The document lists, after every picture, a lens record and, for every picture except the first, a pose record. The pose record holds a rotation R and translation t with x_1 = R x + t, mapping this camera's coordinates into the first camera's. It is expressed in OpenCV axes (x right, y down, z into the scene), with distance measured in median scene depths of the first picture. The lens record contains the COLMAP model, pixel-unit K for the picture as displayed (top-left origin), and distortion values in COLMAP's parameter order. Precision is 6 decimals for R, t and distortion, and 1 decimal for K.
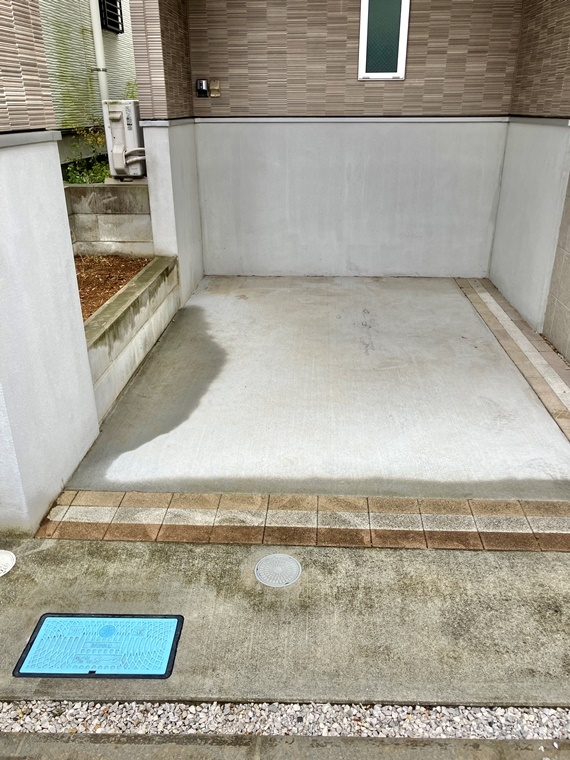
lens RADIAL K [[622.4, 0, 287.2], [0, 622.4, 379.6], [0, 0, 1]] dist [0.044583, -0.036353]
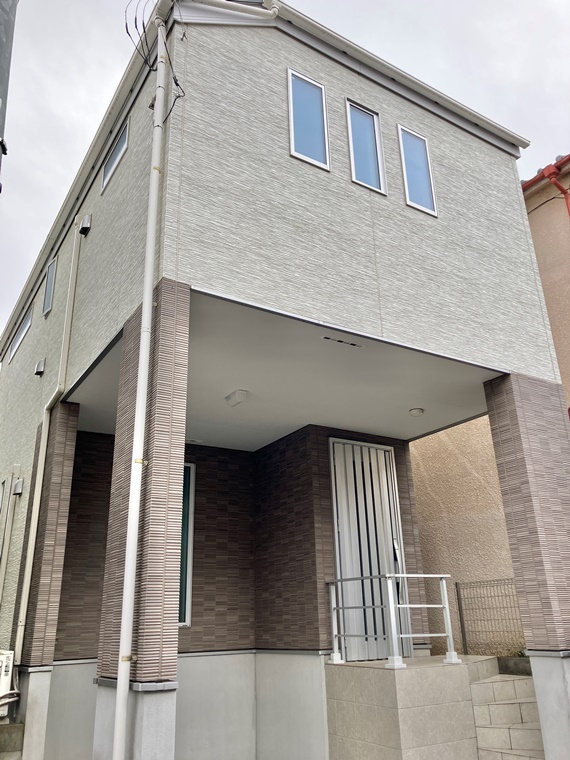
lens RADIAL K [[622.4, 0, 294.0], [0, 622.4, 378.9], [0, 0, 1]] dist [0.044583, -0.036353]
pose [[0.803896, 0.198615, 0.560627, -0.586061], [0.263119, 0.726583, -0.634701, 0.096258], [-0.533403, 0.657745, 0.531838, -0.299676]]
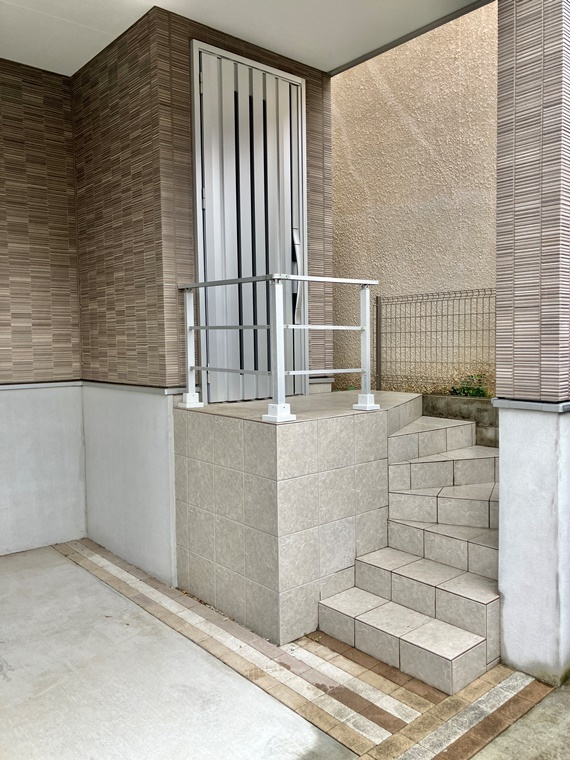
lens RADIAL K [[622.4, 0, 289.3], [0, 622.4, 376.1], [0, 0, 1]] dist [0.044583, -0.036353]
pose [[0.711502, -0.044508, 0.701273, -0.134388], [0.289423, 0.927970, -0.234748, -0.091727], [-0.640312, 0.369988, 0.673134, 0.091396]]
